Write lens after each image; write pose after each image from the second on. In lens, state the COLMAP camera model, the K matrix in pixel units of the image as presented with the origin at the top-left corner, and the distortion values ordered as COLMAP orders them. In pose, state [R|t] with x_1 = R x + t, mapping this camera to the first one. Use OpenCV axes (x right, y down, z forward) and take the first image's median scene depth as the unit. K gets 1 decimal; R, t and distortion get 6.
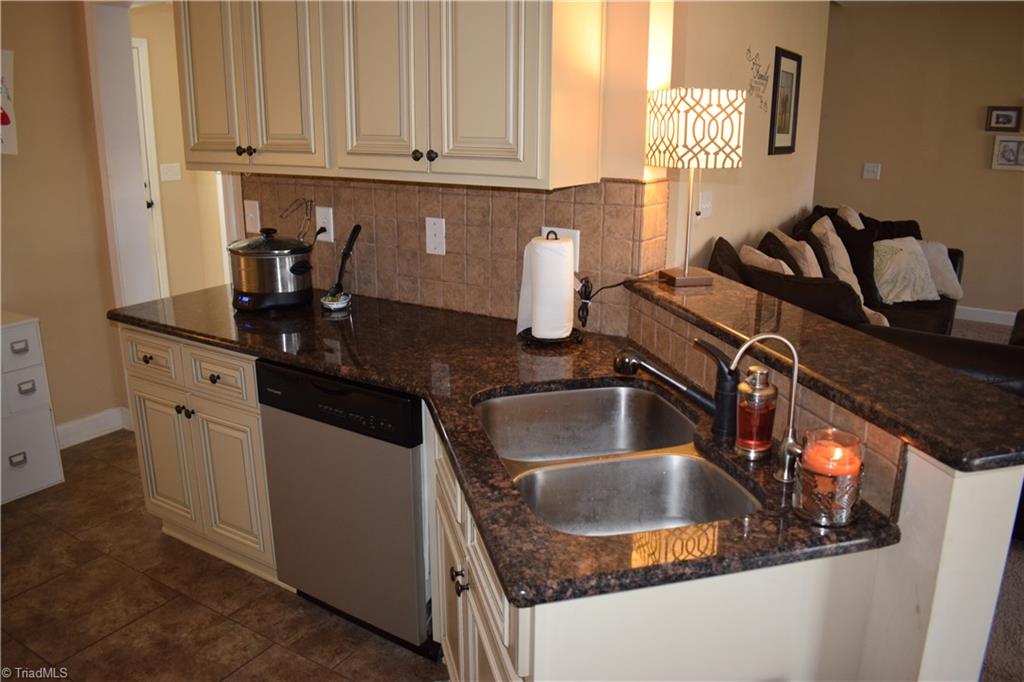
lens RADIAL K [[788.6, 0, 512.0], [0, 788.6, 341.0], [0, 0, 1]] dist [-0.091051, -0.001208]
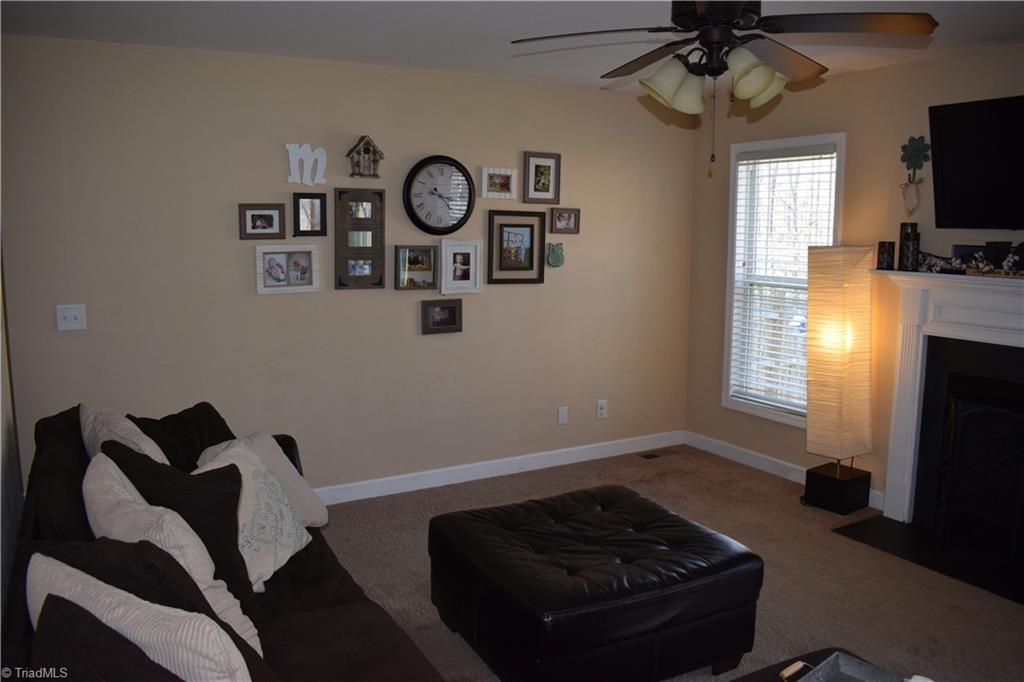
lens RADIAL K [[807.2, 0, 512.0], [0, 807.2, 341.0], [0, 0, 1]] dist [-0.088611, -0.001744]
pose [[0.449532, -0.123100, 0.884741, 0.099192], [0.243852, 0.969750, 0.011027, -0.141639], [-0.859335, 0.210789, 0.465952, 0.485590]]
